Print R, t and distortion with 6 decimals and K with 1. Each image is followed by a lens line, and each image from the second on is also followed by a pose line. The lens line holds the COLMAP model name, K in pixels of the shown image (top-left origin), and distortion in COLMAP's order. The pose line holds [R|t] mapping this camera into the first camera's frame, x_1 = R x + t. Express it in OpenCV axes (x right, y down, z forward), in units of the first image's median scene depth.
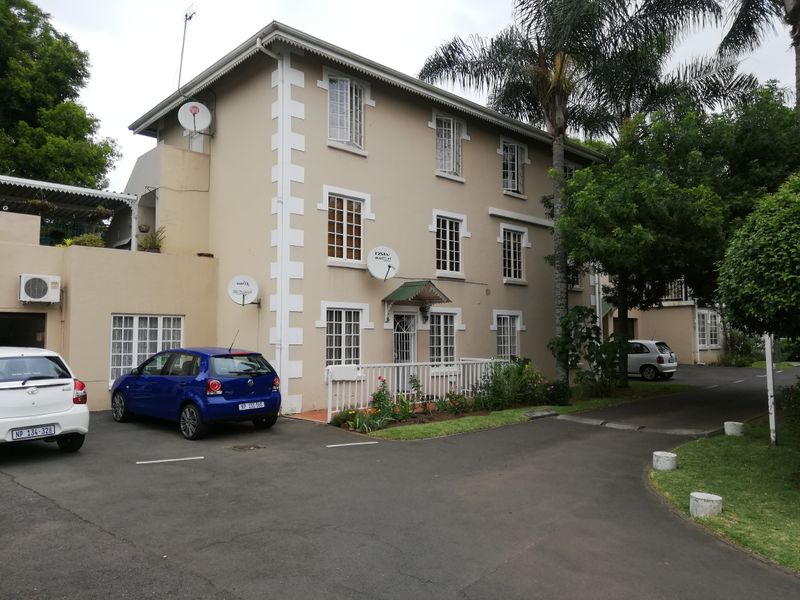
lens RADIAL K [[598.9, 0, 400.0], [0, 598.9, 300.0], [0, 0, 1]] dist [-0.000296, -0.009971]
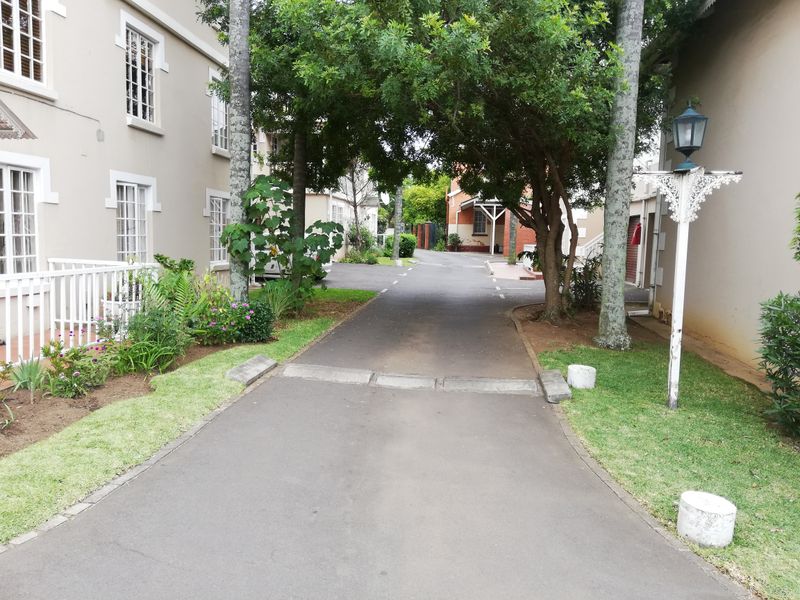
lens RADIAL K [[598.9, 0, 400.0], [0, 598.9, 300.0], [0, 0, 1]] dist [-0.000296, -0.009971]
pose [[0.759480, -0.045124, 0.648964, -0.003912], [-0.073925, 0.985143, 0.155013, 0.030589], [-0.646317, -0.165704, 0.744860, 0.421885]]
